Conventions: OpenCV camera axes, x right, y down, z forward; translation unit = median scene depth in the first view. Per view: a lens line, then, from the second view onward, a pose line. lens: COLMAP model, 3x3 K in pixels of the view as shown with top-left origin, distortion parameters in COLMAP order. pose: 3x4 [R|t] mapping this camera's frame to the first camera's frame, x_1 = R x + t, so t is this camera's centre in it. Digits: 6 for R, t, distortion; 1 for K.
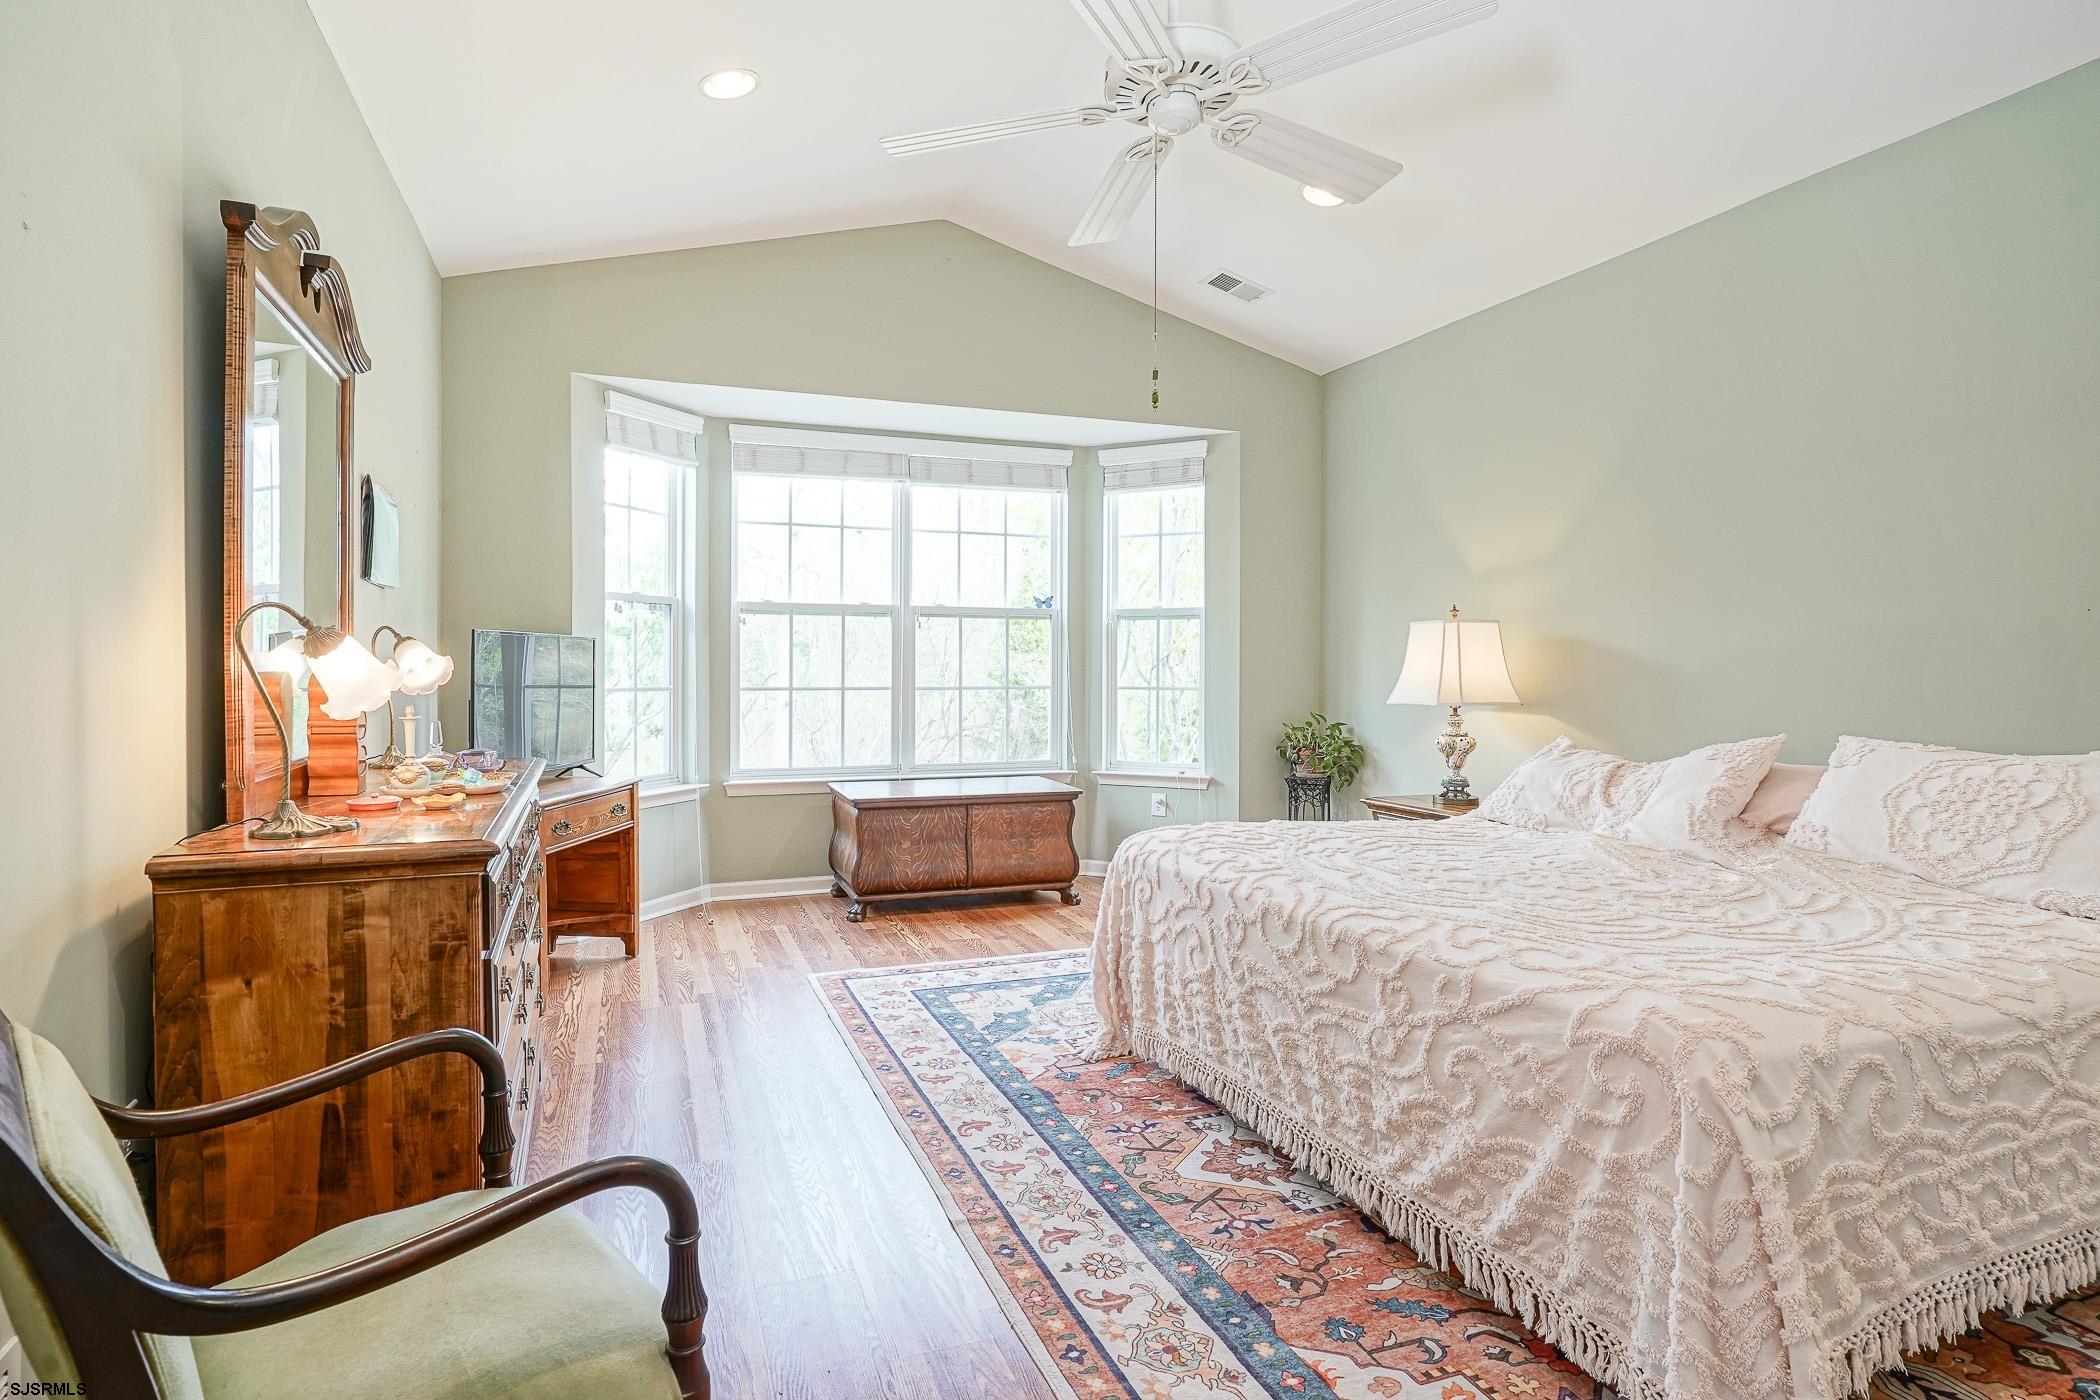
lens RADIAL K [[1049.2, 0, 1048.5], [0, 1049.2, 682.6], [0, 0, 1]] dist [-0.007116, 0.003255]
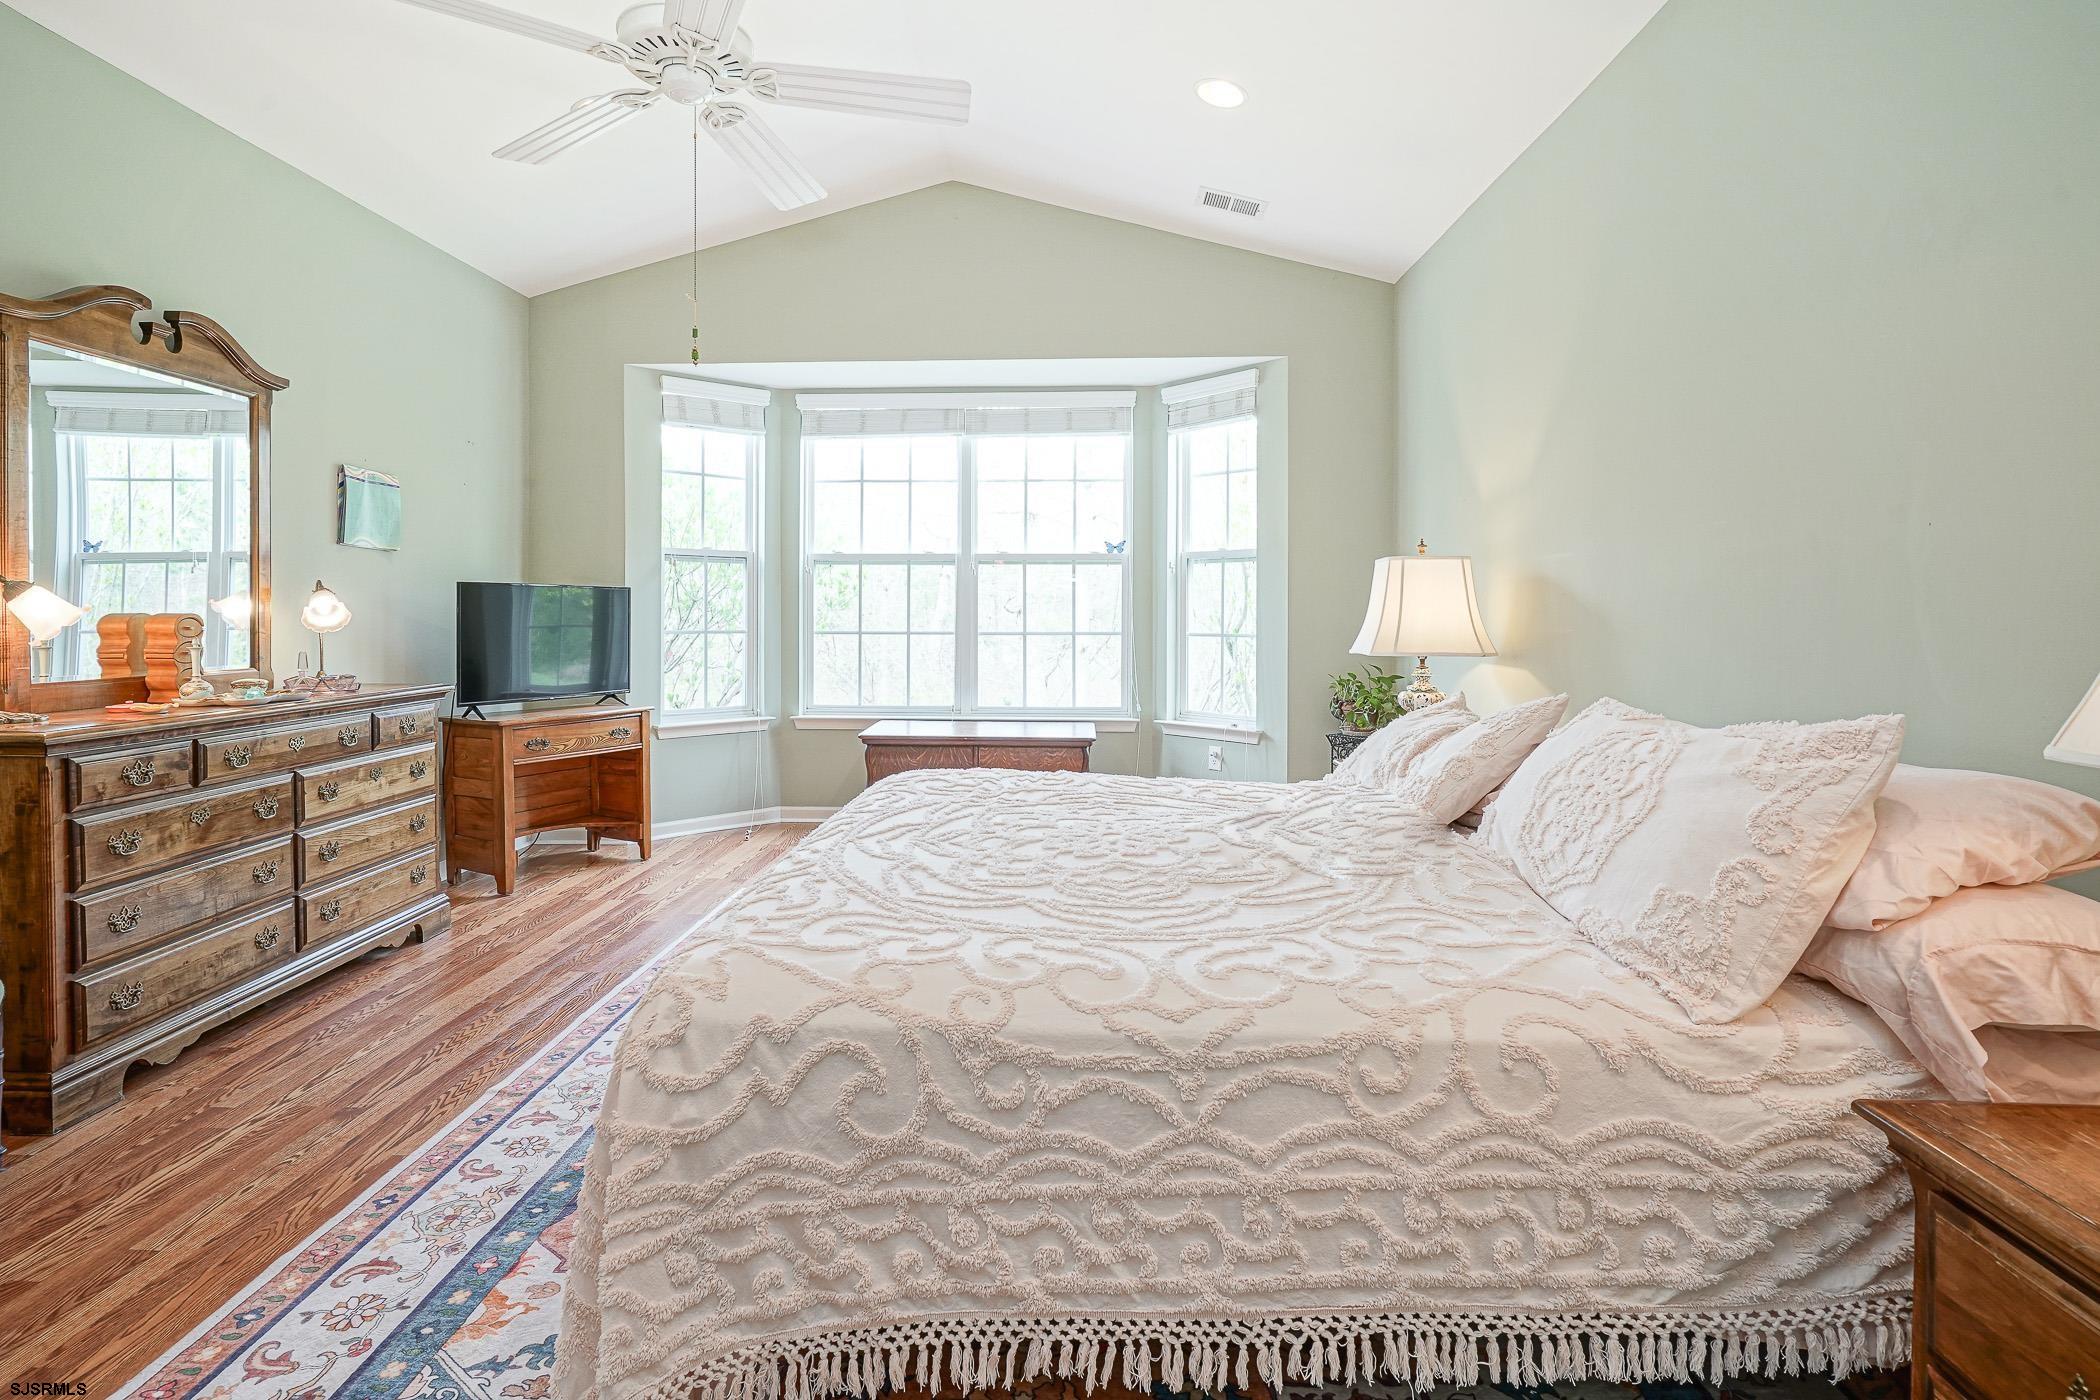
lens RADIAL K [[1049.2, 0, 1011.4], [0, 1049.2, 632.5], [0, 0, 1]] dist [-0.007116, 0.003255]
pose [[0.921177, 0.006333, -0.389093, 0.345067], [-0.005651, 0.999980, 0.002898, 0.001744], [0.389103, -0.000471, 0.921194, 0.063873]]
